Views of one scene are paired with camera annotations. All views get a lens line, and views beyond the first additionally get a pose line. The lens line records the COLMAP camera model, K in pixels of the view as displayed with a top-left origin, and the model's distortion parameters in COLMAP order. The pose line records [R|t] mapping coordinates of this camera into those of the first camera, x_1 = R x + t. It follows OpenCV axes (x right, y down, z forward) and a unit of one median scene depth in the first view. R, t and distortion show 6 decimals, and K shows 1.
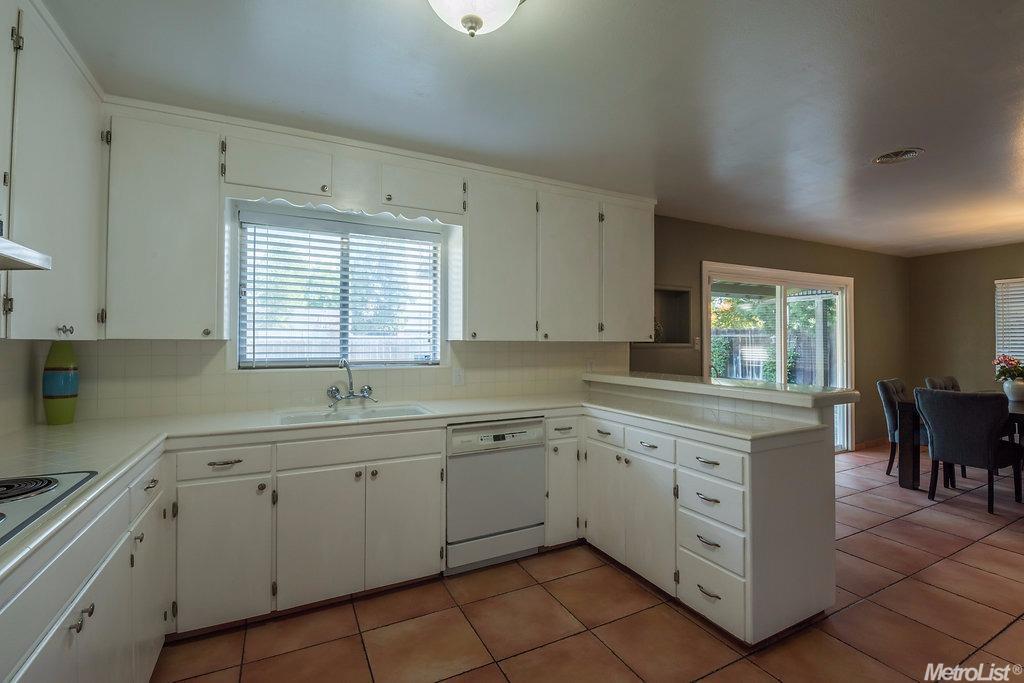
lens RADIAL K [[463.9, 0, 536.3], [0, 463.9, 333.5], [0, 0, 1]] dist [-0.011890, -0.000902]
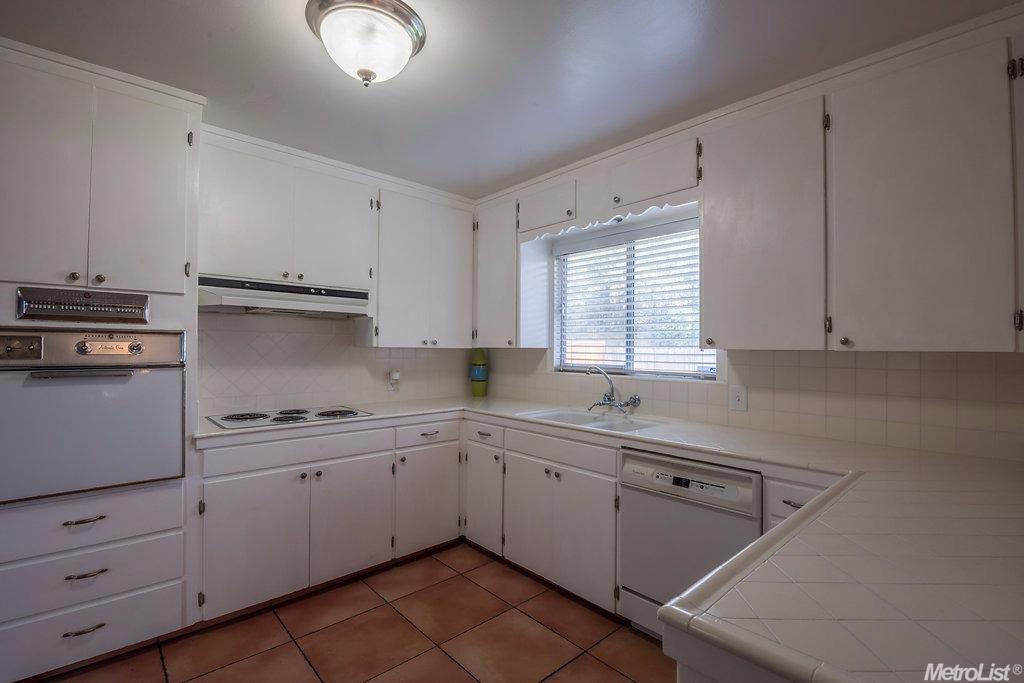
lens RADIAL K [[464.5, 0, 512.0], [0, 464.5, 341.5], [0, 0, 1]] dist [-0.001303, -0.000184]
pose [[0.233738, -0.014031, -0.972198, 0.583545], [0.009963, 0.999878, -0.012036, 0.009640], [0.972248, -0.006873, 0.233850, 0.583284]]
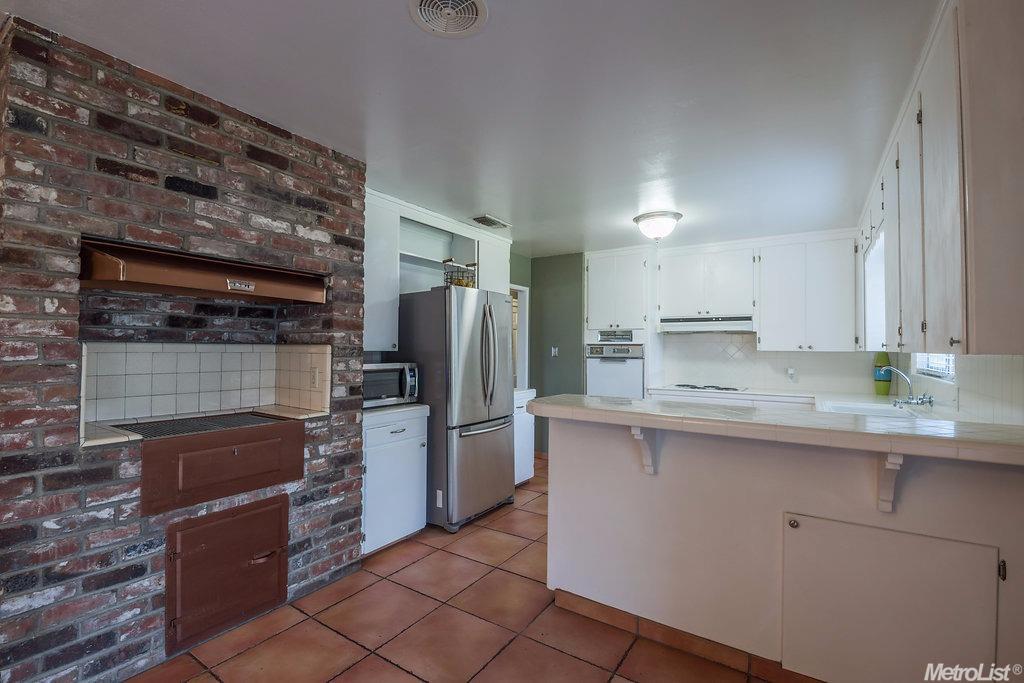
lens RADIAL K [[443.1, 0, 512.0], [0, 443.1, 341.5], [0, 0, 1]] dist [-0.002848, -0.000474]
pose [[-0.885369, -0.016005, -0.464614, 1.023189], [0.000168, 0.999396, -0.034746, 0.030551], [0.464890, -0.030841, -0.884831, 1.603489]]
